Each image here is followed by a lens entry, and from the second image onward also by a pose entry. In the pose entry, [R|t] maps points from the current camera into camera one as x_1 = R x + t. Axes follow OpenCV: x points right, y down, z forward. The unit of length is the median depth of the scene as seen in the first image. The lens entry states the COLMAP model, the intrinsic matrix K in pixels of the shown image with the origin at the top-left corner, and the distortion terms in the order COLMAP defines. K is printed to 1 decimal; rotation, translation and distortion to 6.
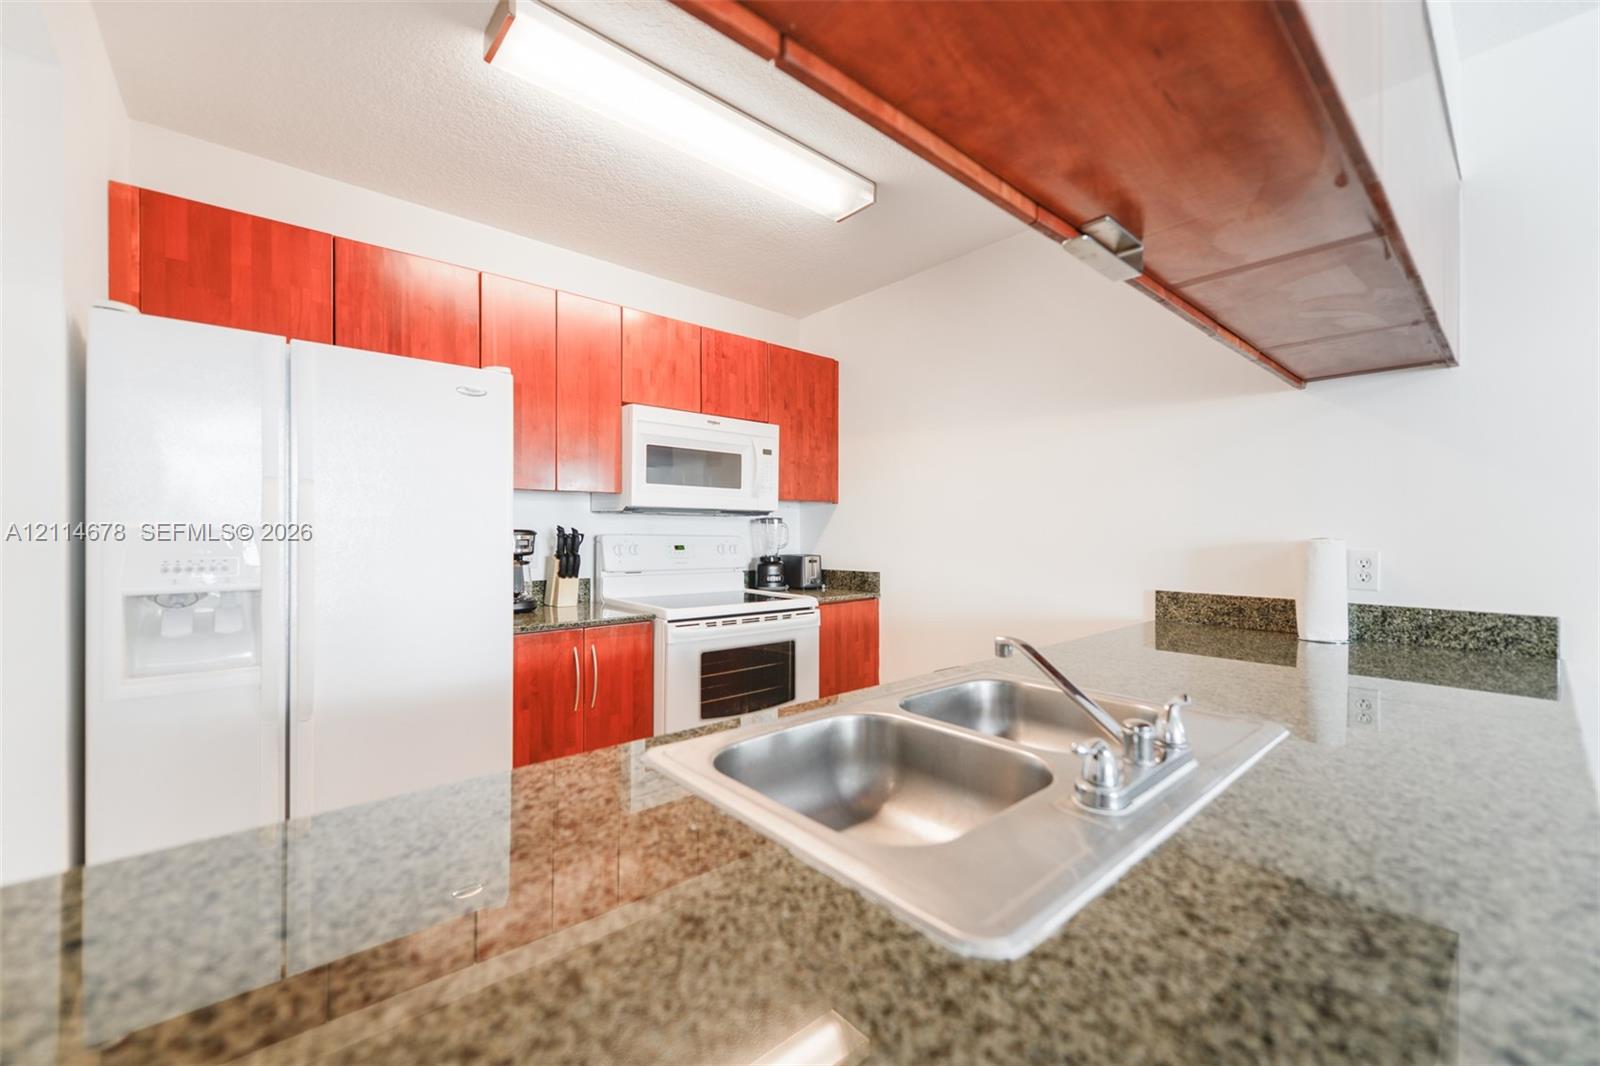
lens RADIAL K [[629.4, 0, 799.4], [0, 629.4, 529.4], [0, 0, 1]] dist [0.002181, -0.000013]
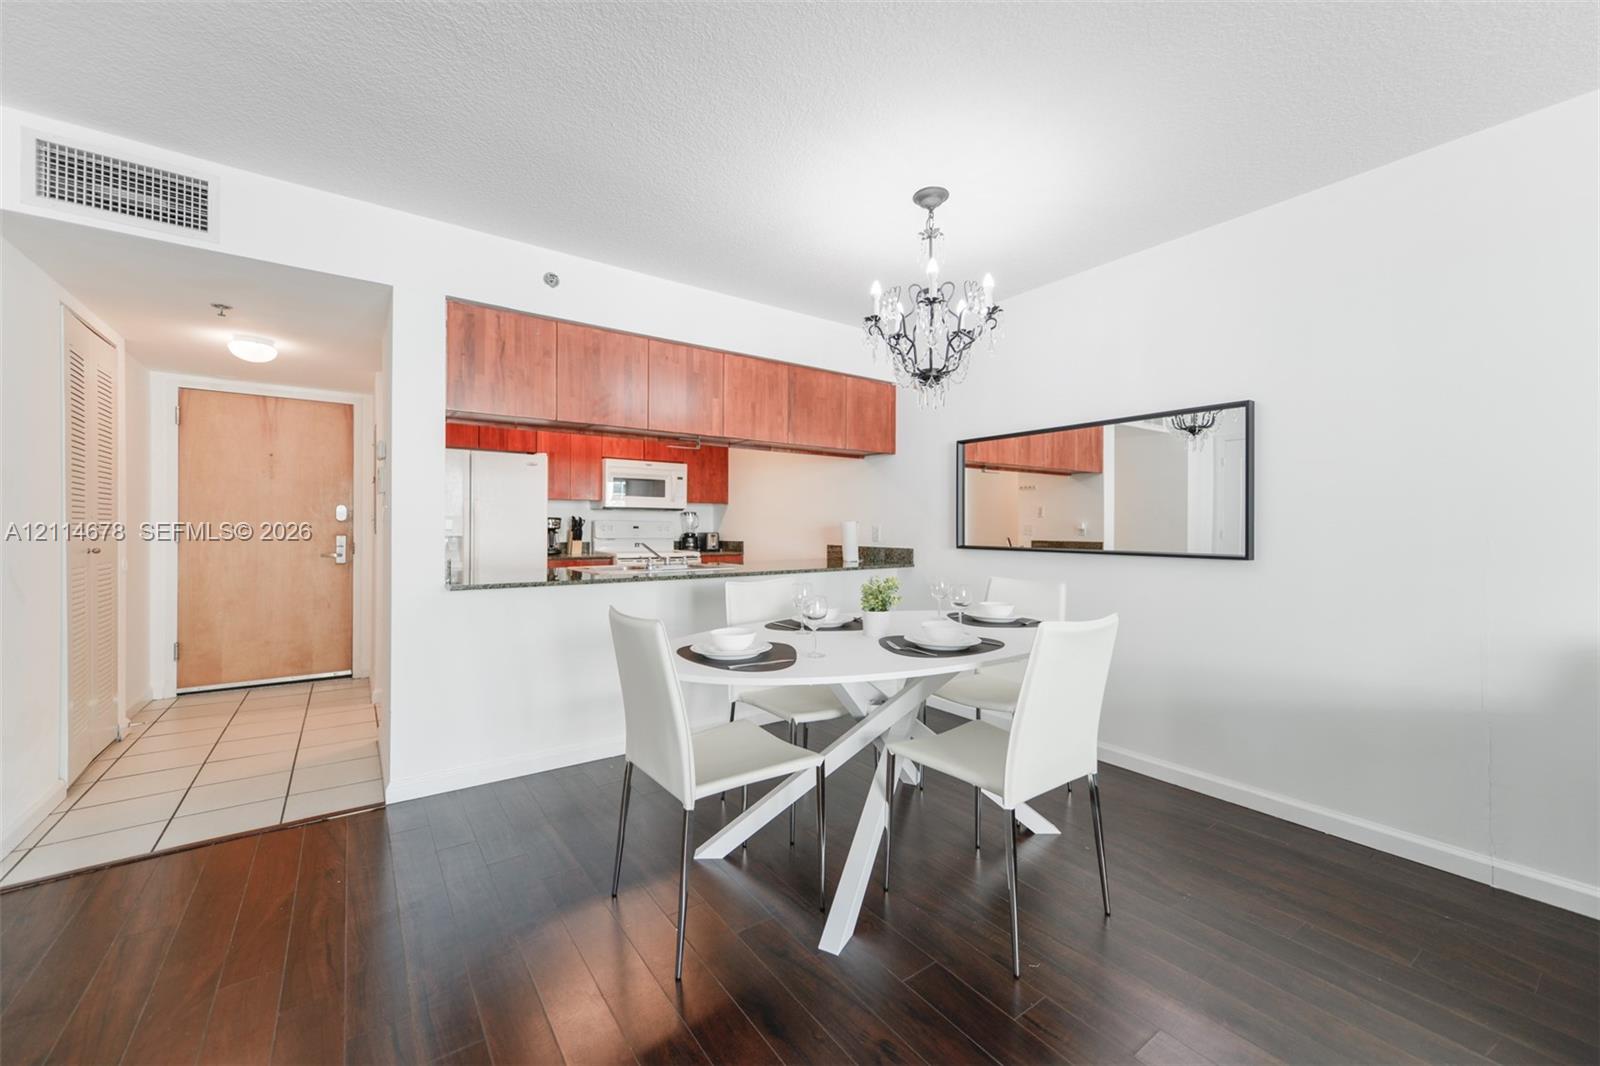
lens RADIAL K [[626.4, 0, 803.7], [0, 626.4, 531.5], [0, 0, 1]] dist [0.014473, -0.000172]
pose [[0.996666, 0.002544, -0.081552, 0.537058], [-0.001508, 0.999917, 0.012766, 0.017715], [0.081578, -0.012600, 0.996587, -0.989725]]
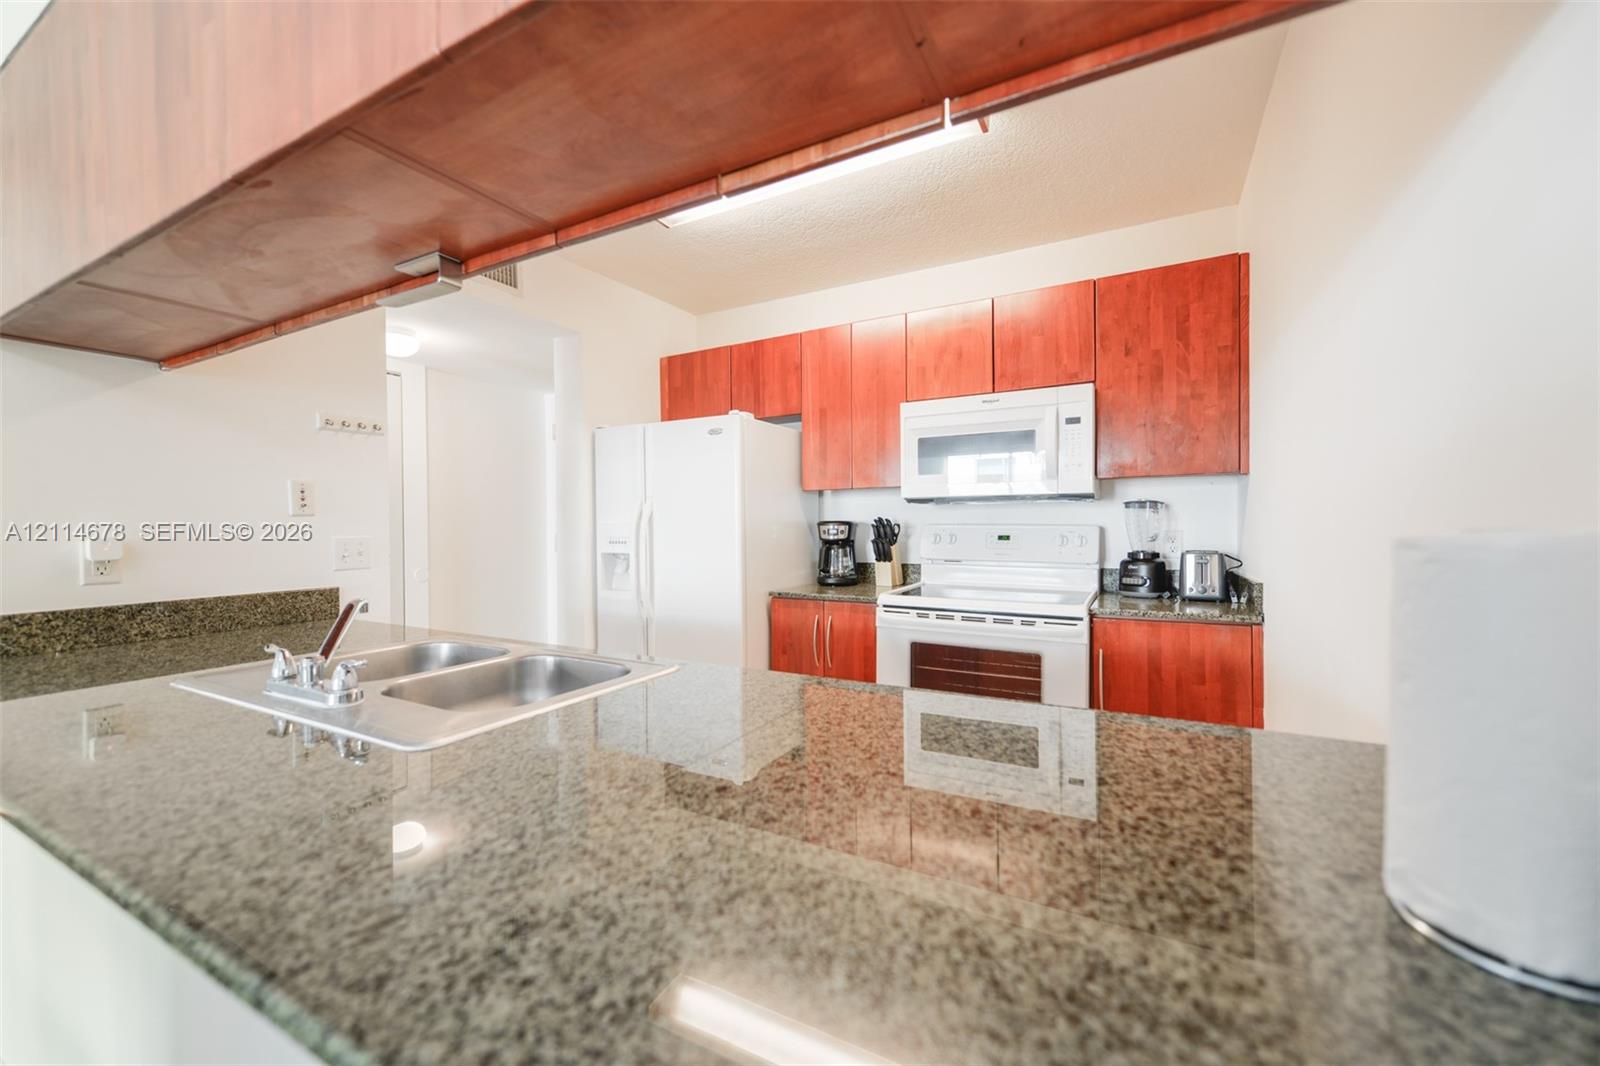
lens RADIAL K [[626.4, 0, 803.7], [0, 626.4, 531.5], [0, 0, 1]] dist [0.014473, -0.000172]
pose [[0.354228, 0.004993, -0.935146, 0.637335], [0.013967, 0.999846, 0.010629, 0.005987], [0.935055, -0.016826, 0.354104, 0.430875]]
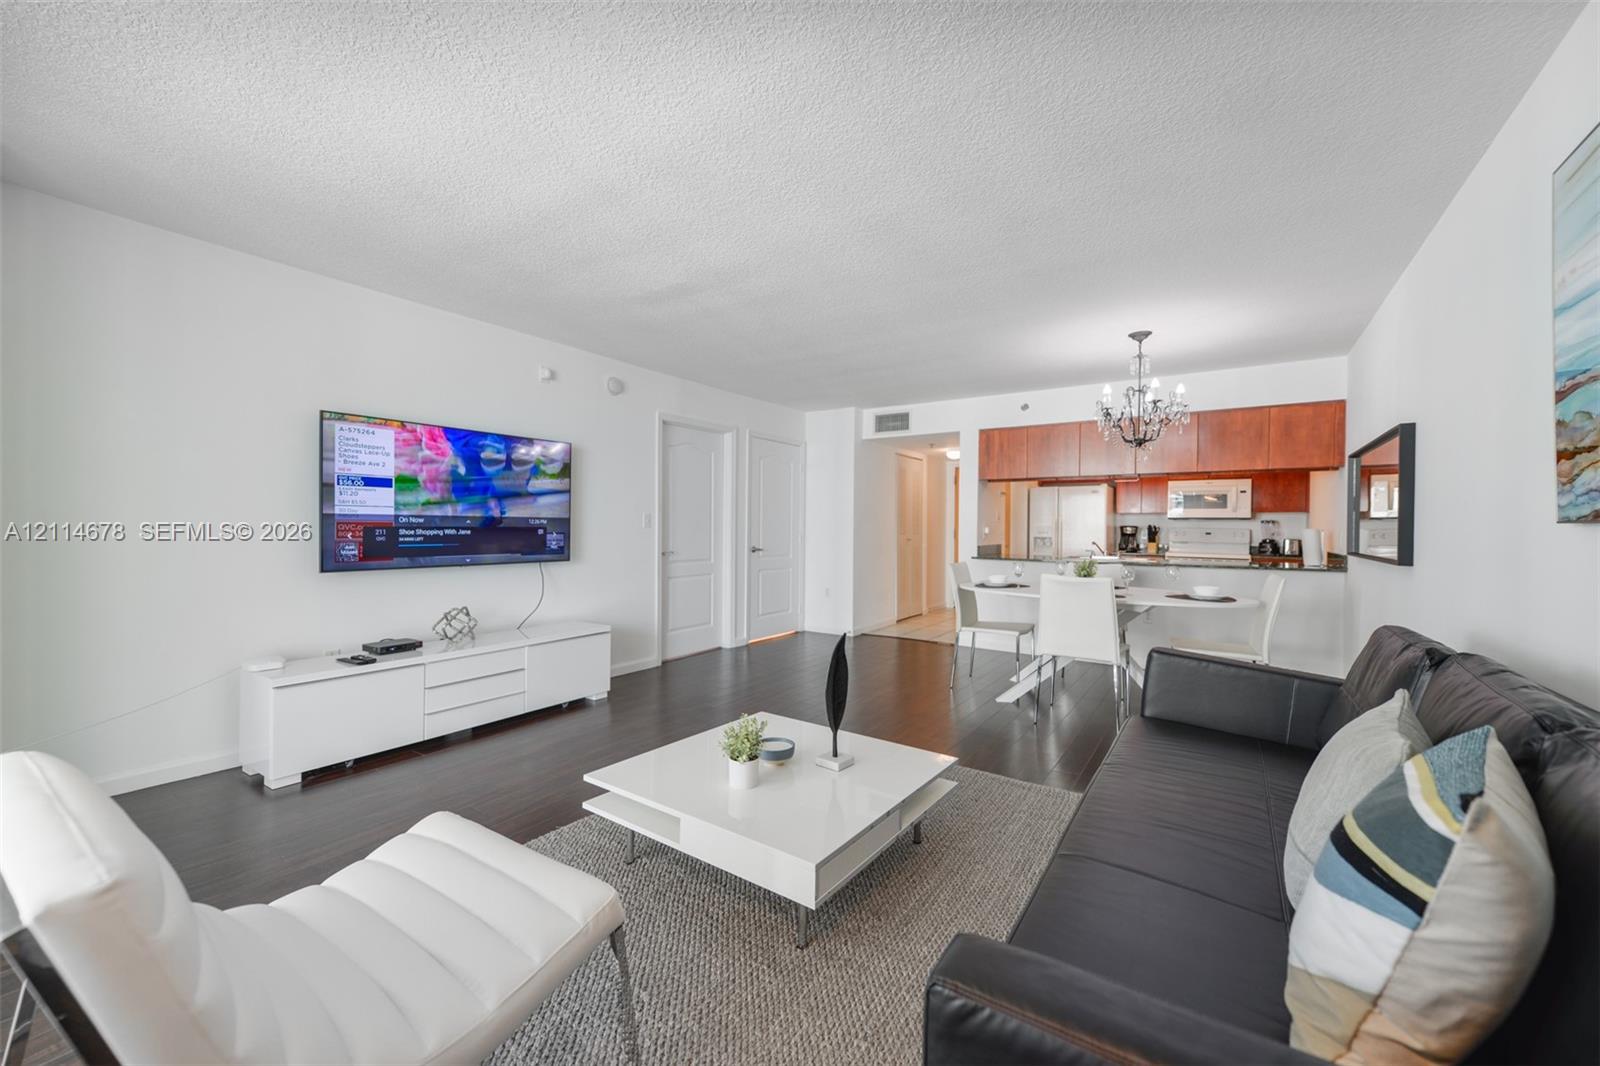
lens RADIAL K [[628.7, 0, 788.5], [0, 628.7, 532.4], [0, 0, 1]] dist [0.001883, 0.000069]
pose [[0.245903, 0.007996, -0.969262, 1.915742], [-0.003557, 0.999967, 0.007346, 0.013288], [0.969288, 0.001642, 0.245923, -1.253906]]
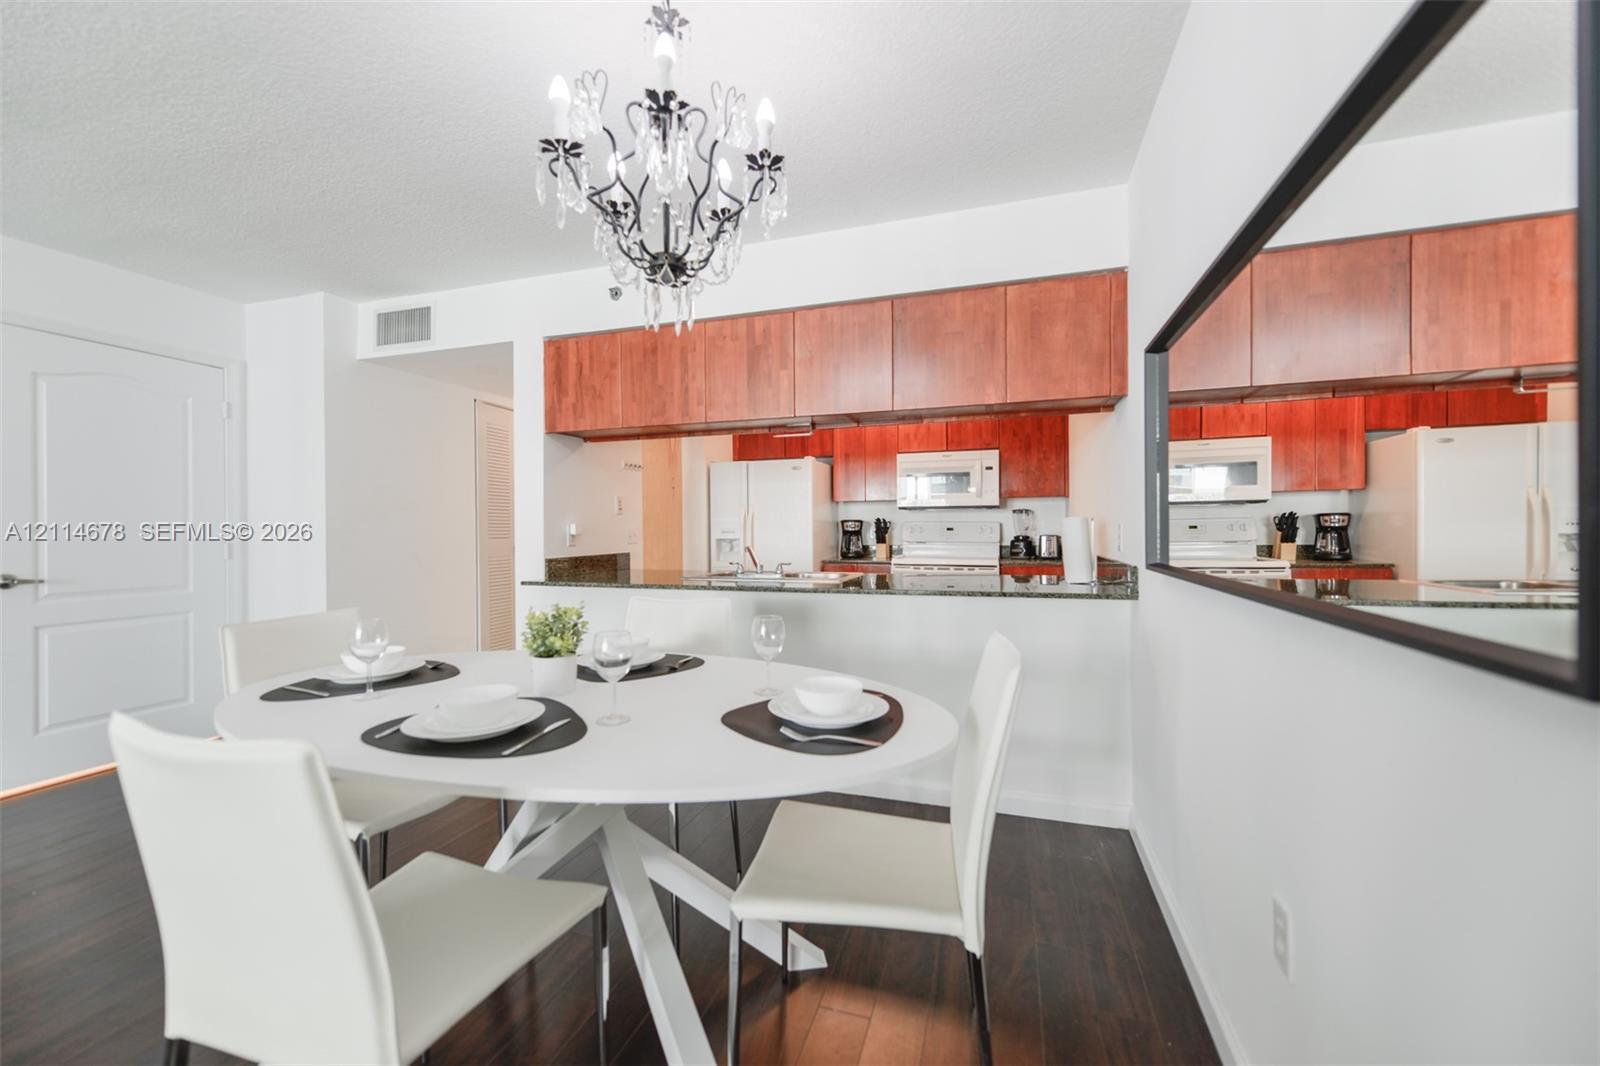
lens RADIAL K [[631.8, 0, 804.6], [0, 631.8, 532.9], [0, 0, 1]] dist [0.013162, -0.000027]
pose [[0.521557, -0.001122, -0.853216, 1.164094], [0.013017, 0.999893, 0.006643, 0.024734], [0.853117, -0.014571, 0.521515, -0.242095]]
